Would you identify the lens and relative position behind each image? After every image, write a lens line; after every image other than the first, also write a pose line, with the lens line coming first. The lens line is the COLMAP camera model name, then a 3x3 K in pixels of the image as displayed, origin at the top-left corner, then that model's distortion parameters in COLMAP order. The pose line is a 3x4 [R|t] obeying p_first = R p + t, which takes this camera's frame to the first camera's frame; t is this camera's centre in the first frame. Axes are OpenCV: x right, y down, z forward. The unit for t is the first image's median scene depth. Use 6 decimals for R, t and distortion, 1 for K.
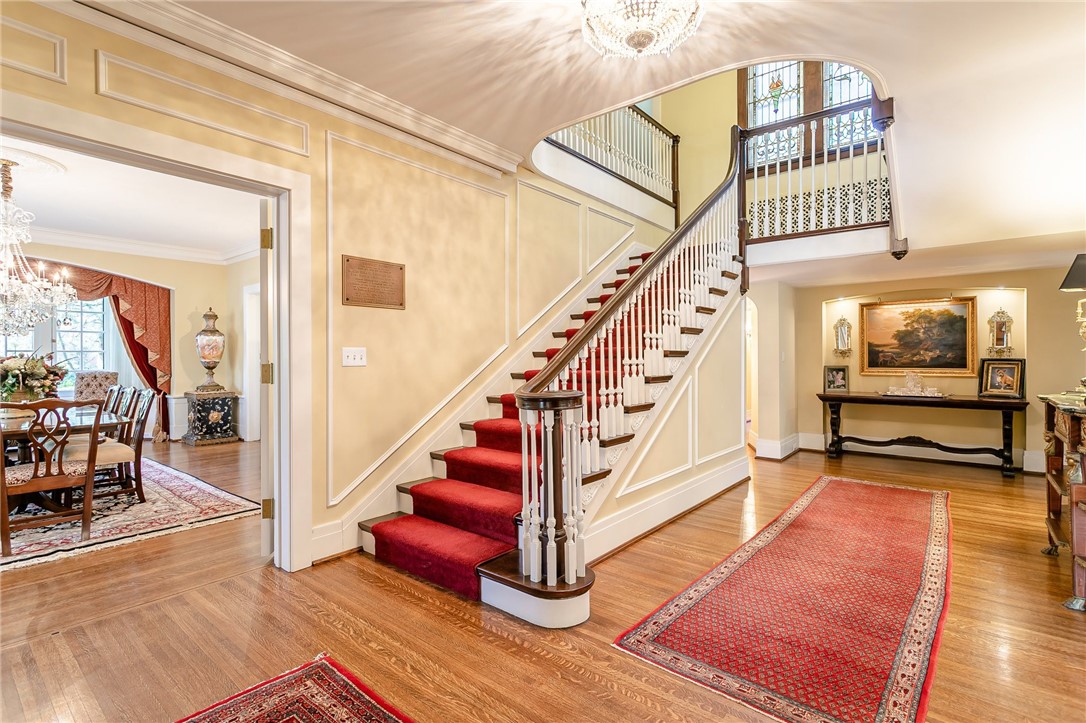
lens RADIAL K [[512.1, 0, 539.2], [0, 512.1, 358.7], [0, 0, 1]] dist [0.001035, 0.001196]
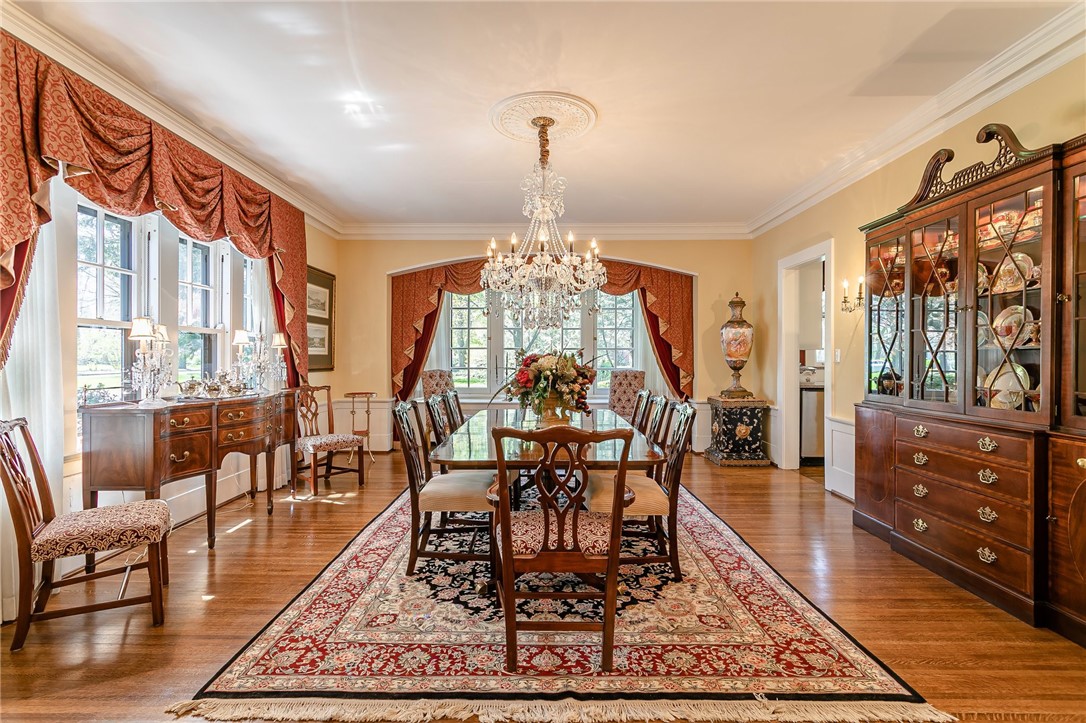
lens RADIAL K [[512.1, 0, 539.2], [0, 512.1, 358.7], [0, 0, 1]] dist [0.001035, 0.001196]
pose [[0.632682, 0.006557, -0.774384, -0.230299], [-0.003537, 0.999978, 0.005577, -0.000483], [0.774403, -0.000789, 0.632692, 0.272279]]
